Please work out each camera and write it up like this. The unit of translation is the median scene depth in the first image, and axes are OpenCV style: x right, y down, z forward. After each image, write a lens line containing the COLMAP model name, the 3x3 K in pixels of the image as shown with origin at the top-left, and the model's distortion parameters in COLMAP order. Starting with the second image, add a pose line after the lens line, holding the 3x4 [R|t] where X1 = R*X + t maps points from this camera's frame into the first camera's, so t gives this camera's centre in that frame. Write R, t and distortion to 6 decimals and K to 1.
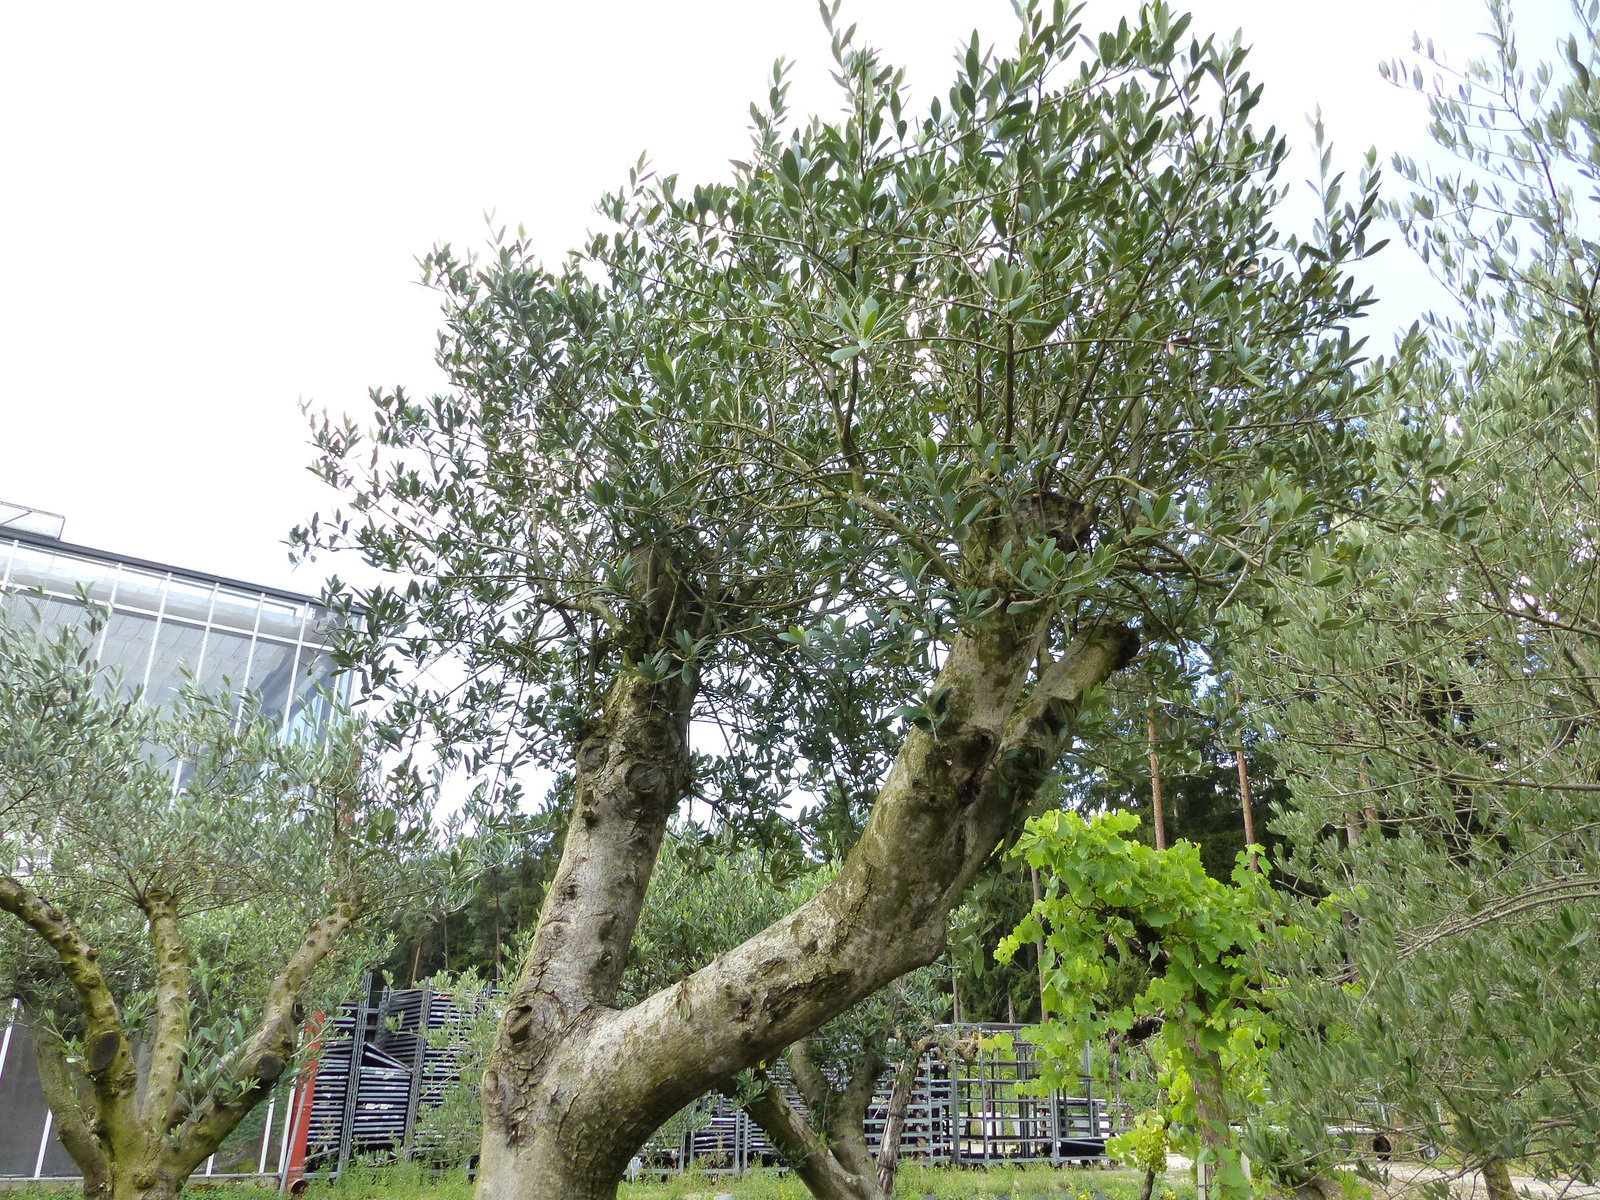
lens RADIAL K [[1188.0, 0, 800.0], [0, 1188.0, 600.0], [0, 0, 1]] dist [-0.025442, 0.004101]
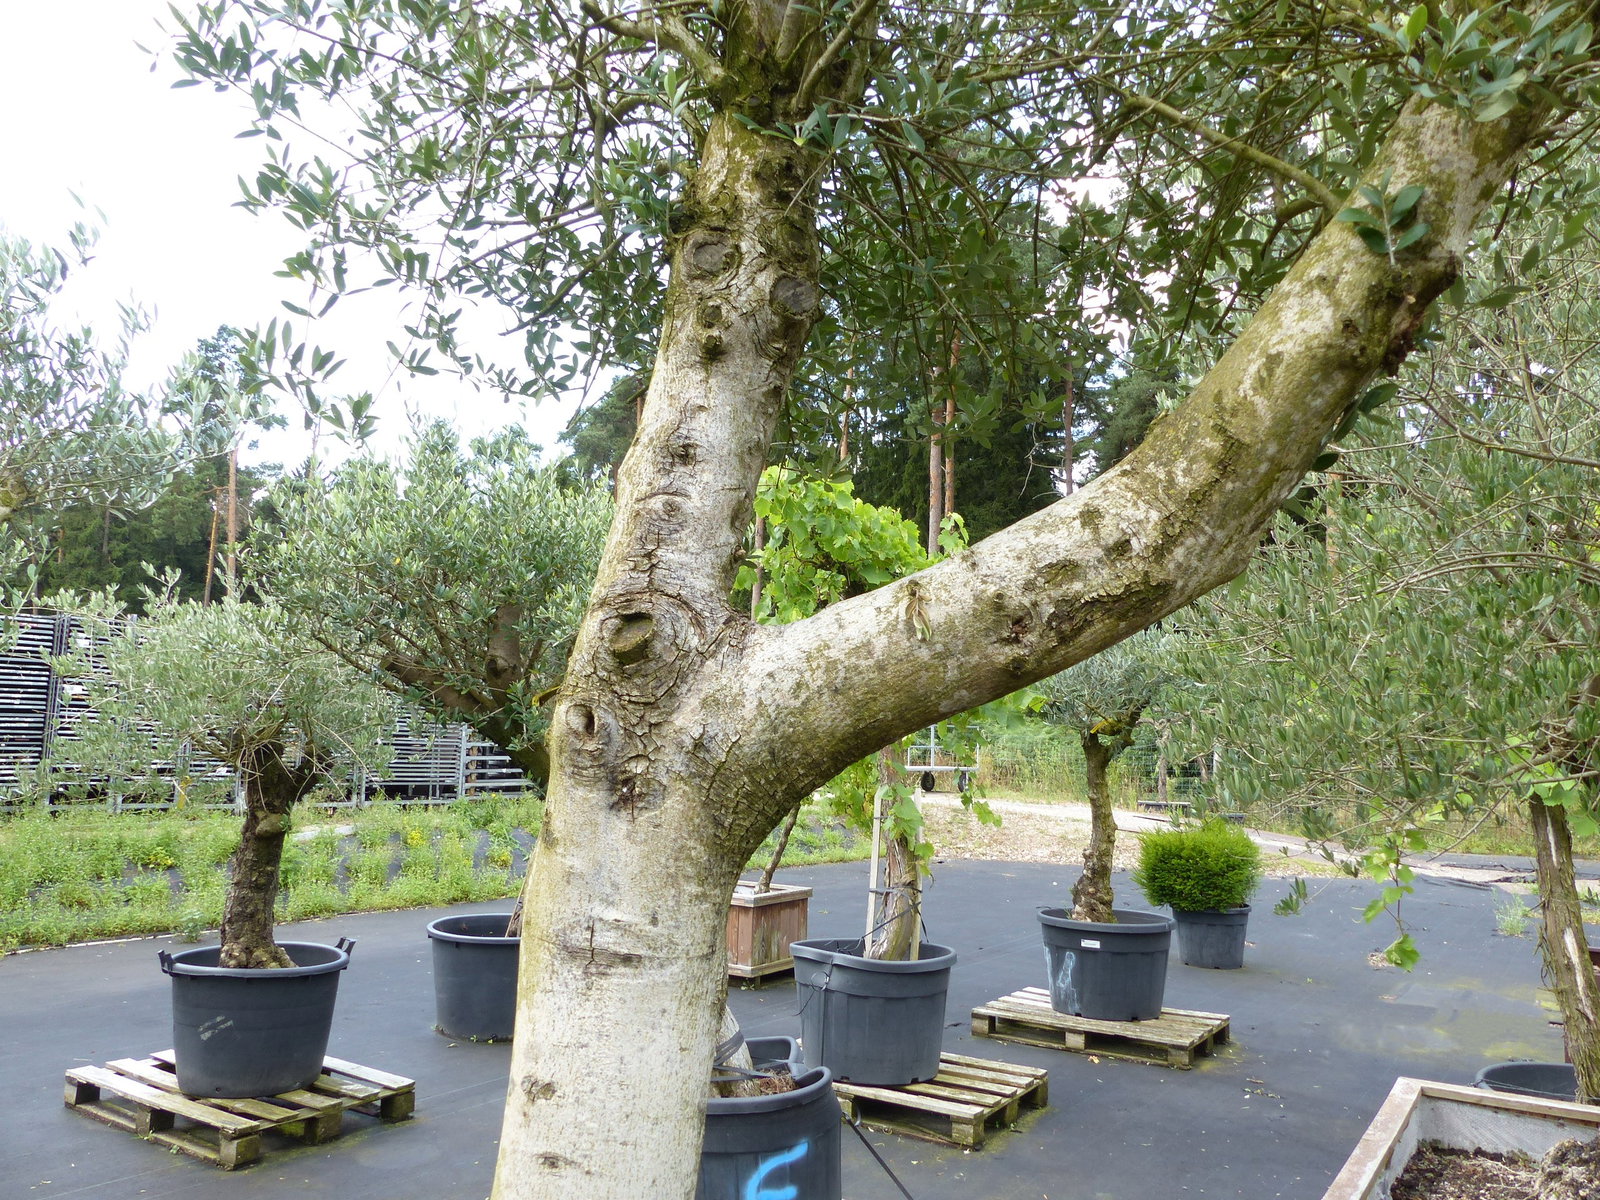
lens RADIAL K [[1188.0, 0, 800.0], [0, 1188.0, 600.0], [0, 0, 1]] dist [-0.025442, 0.004101]
pose [[0.941404, 0.048554, 0.333767, -0.381103], [-0.140025, 0.956536, 0.255796, 0.157175], [-0.306840, -0.287543, 0.907286, 0.378842]]
